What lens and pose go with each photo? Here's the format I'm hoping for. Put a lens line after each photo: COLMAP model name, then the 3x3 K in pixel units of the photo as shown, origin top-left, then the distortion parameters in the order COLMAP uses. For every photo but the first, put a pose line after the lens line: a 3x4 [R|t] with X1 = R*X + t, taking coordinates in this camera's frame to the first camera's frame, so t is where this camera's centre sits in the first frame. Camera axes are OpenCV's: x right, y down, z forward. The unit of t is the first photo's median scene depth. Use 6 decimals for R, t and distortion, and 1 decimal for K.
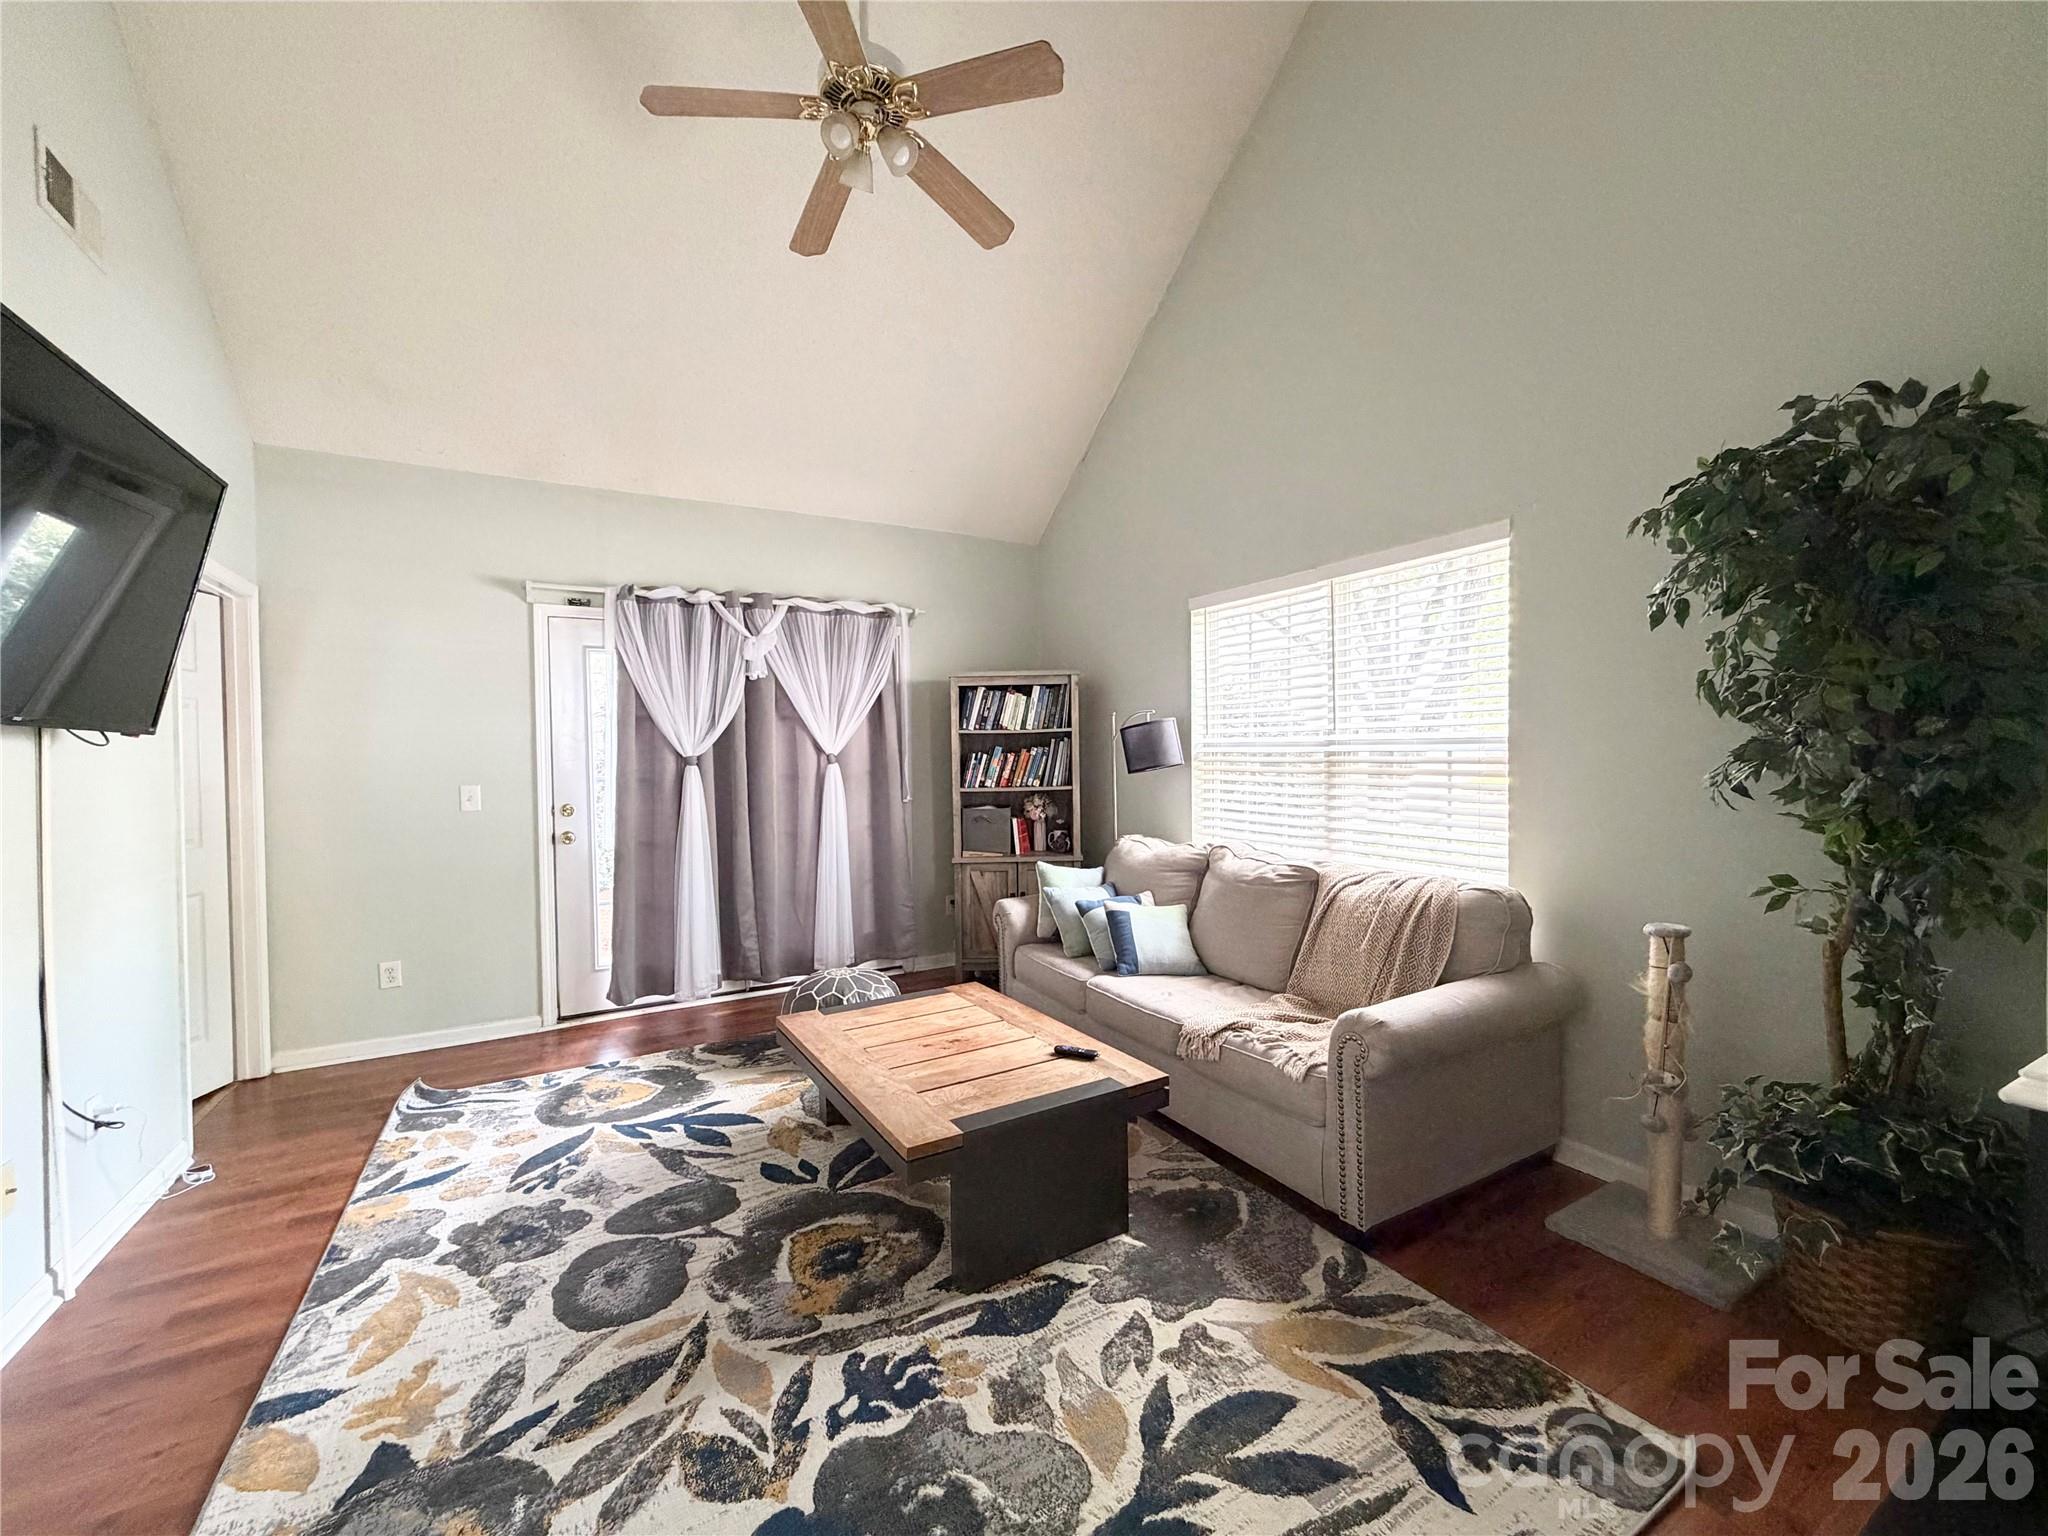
lens RADIAL K [[812.7, 0, 1017.8], [0, 812.7, 770.3], [0, 0, 1]] dist [0.000243, 0.000151]
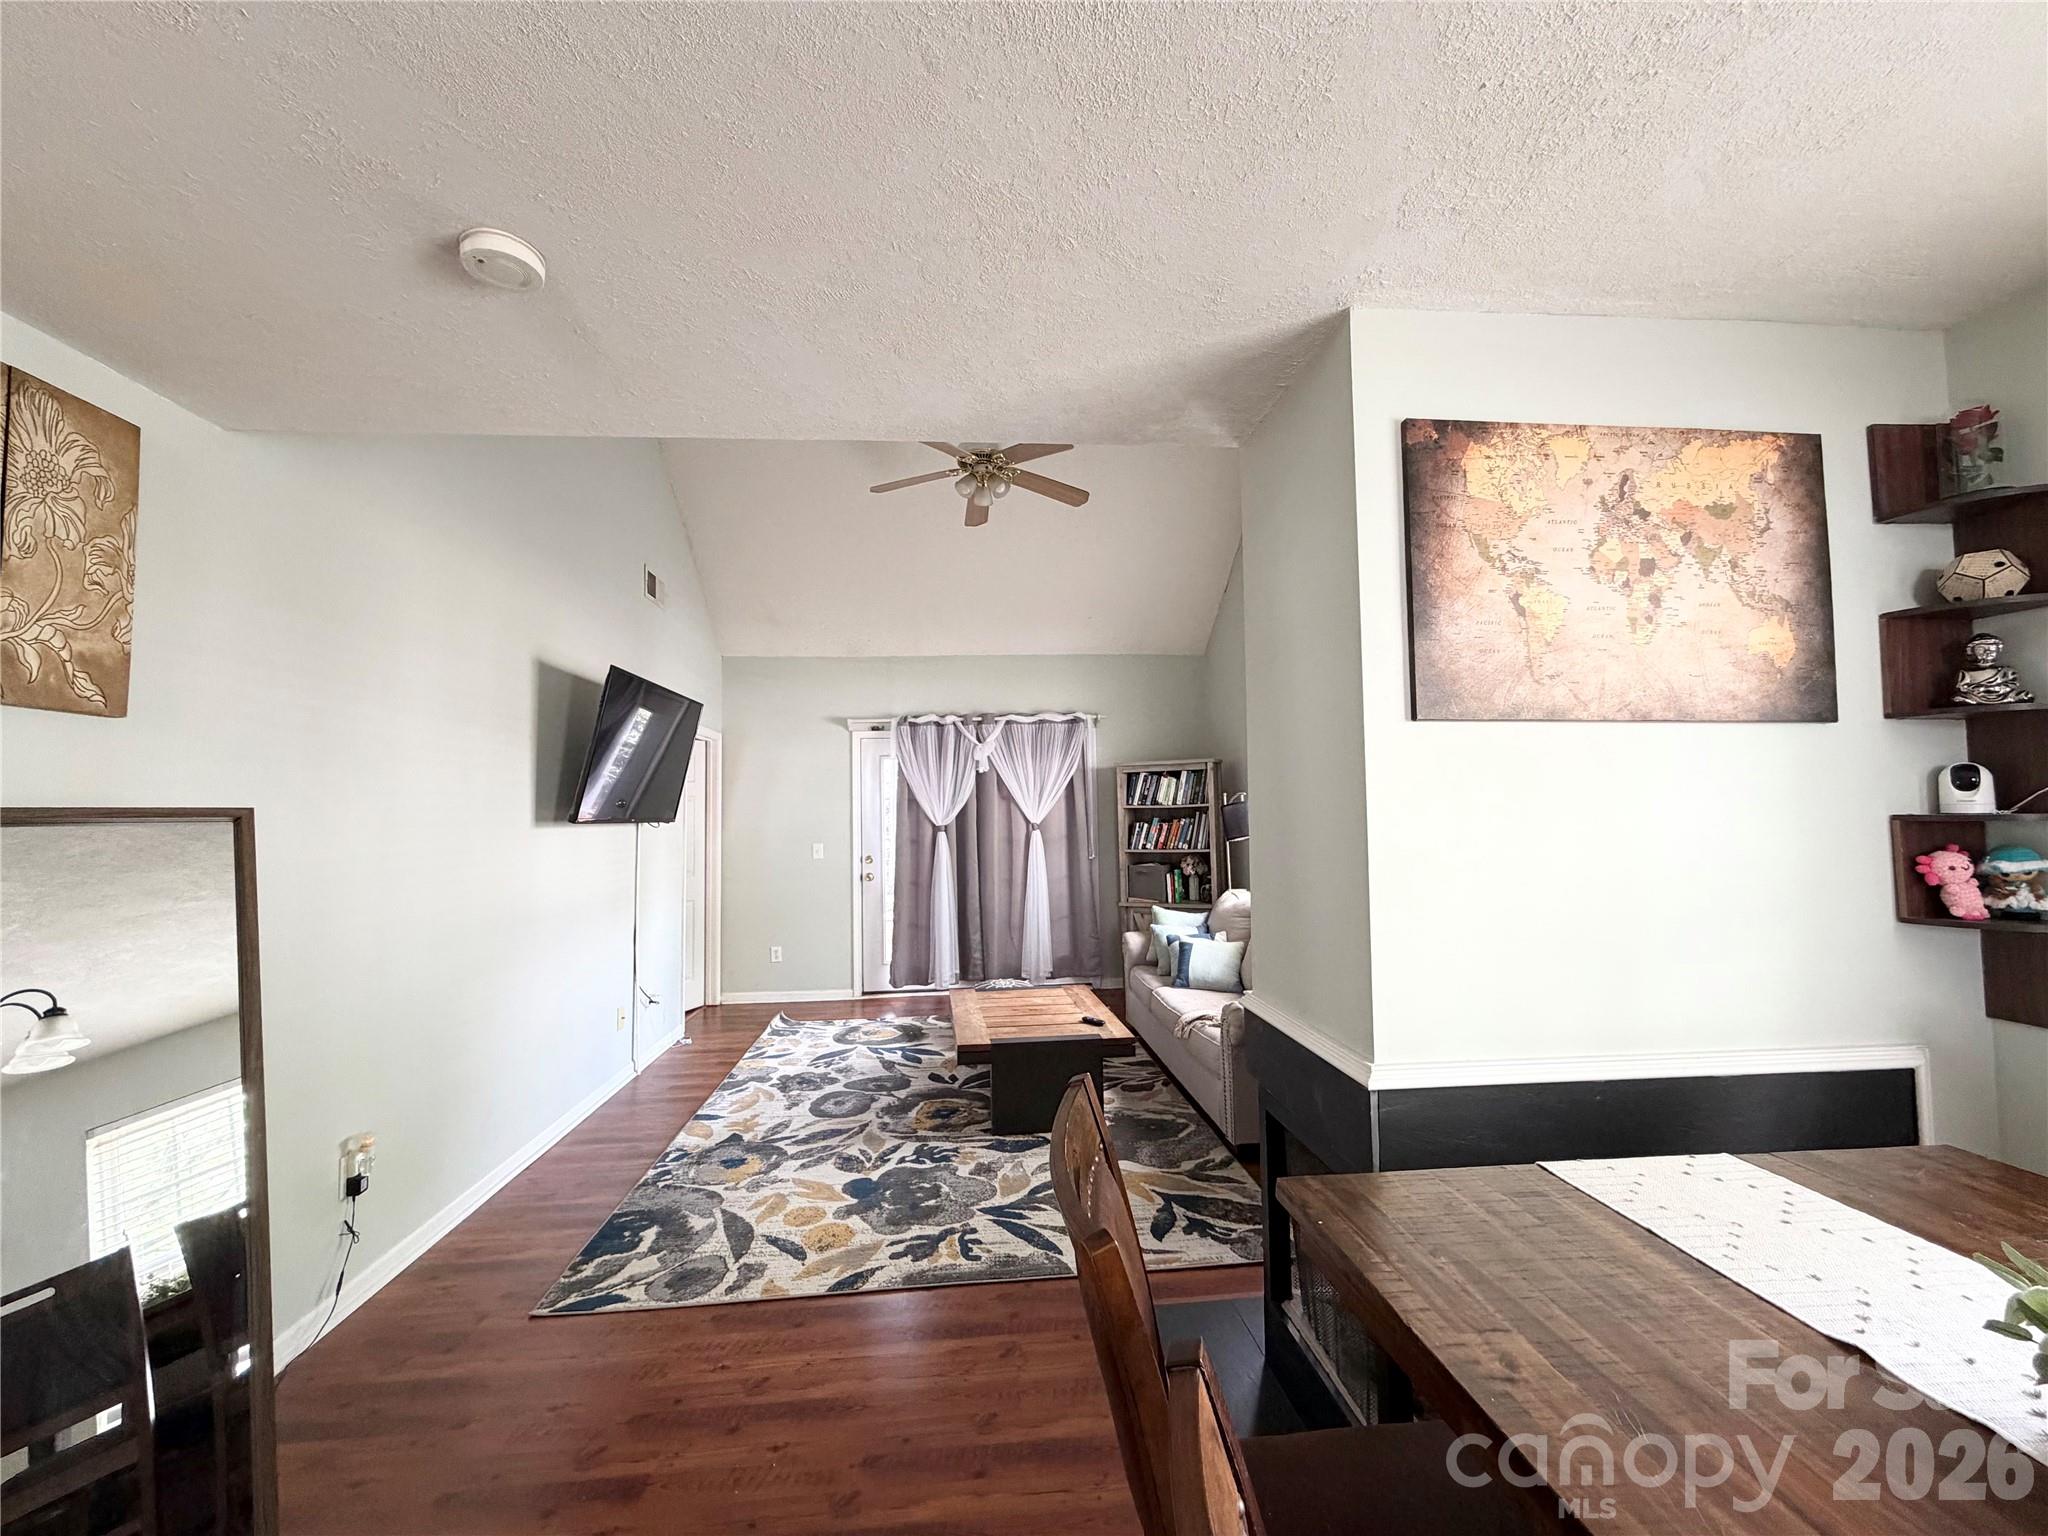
lens RADIAL K [[812.7, 0, 1016.9], [0, 812.7, 770.1], [0, 0, 1]] dist [0.000243, 0.000151]
pose [[0.909102, -0.022192, -0.415982, 0.530205], [-0.004411, 0.998011, -0.062882, -0.037760], [0.416550, 0.059001, 0.907196, -0.468998]]
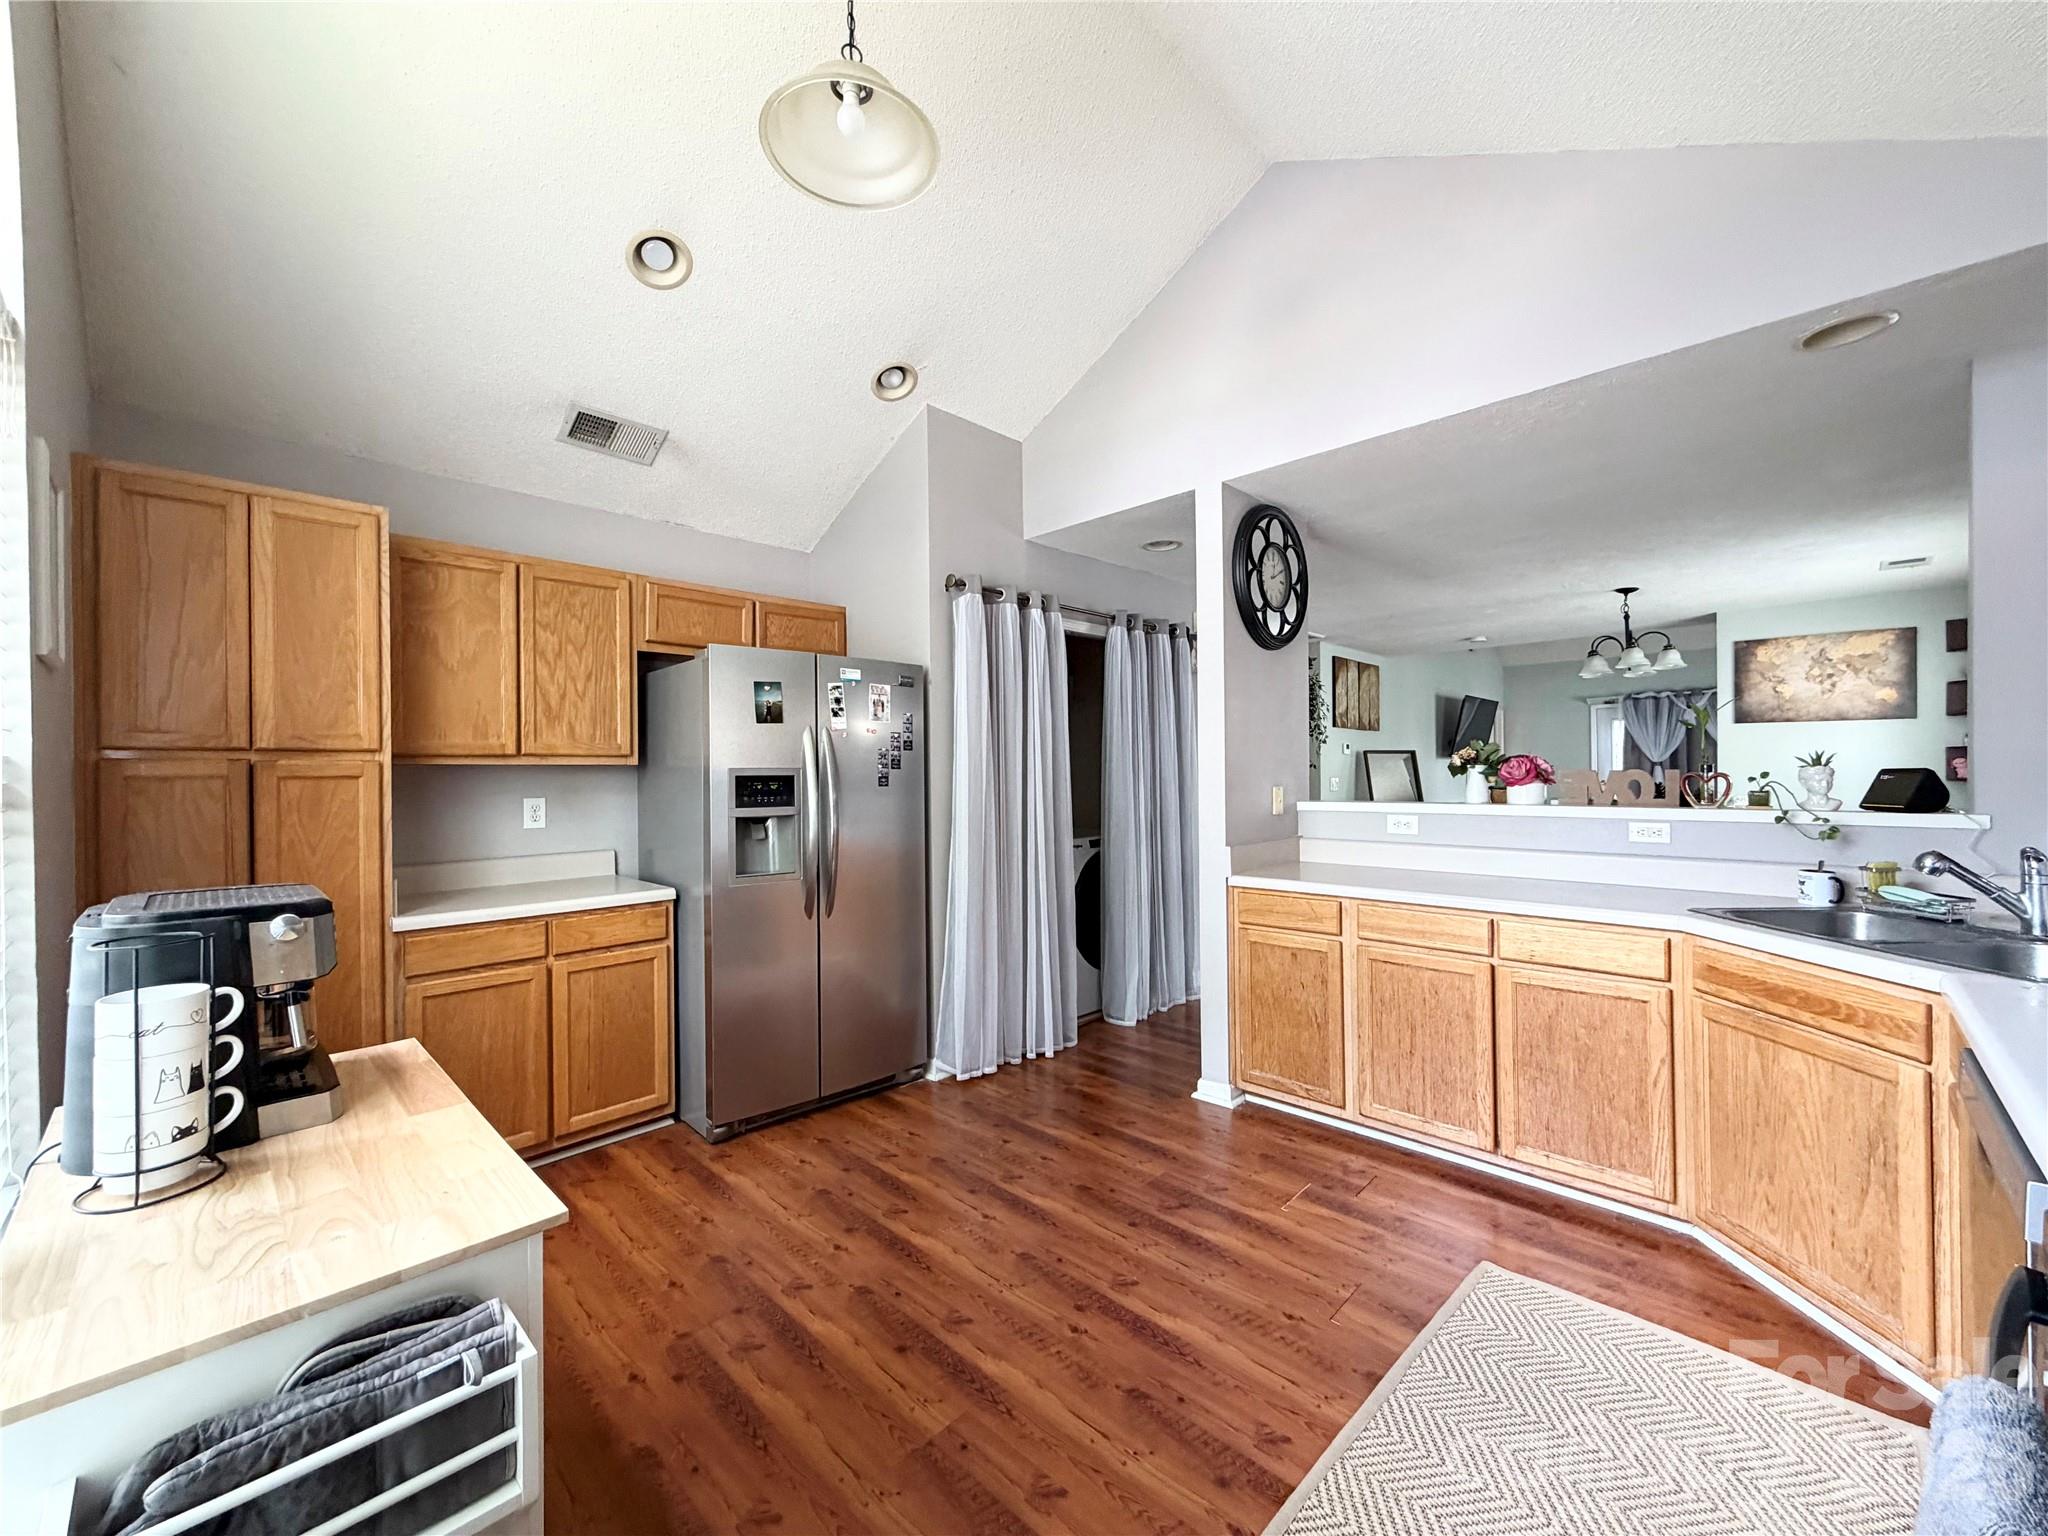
lens RADIAL K [[812.7, 0, 1020.7], [0, 812.7, 768.9], [0, 0, 1]] dist [0.000243, 0.000151]
pose [[0.285593, 0.007499, -0.958322, 2.025633], [-0.010951, 0.999930, 0.004560, 0.019723], [0.958289, 0.009192, 0.285655, -2.209614]]
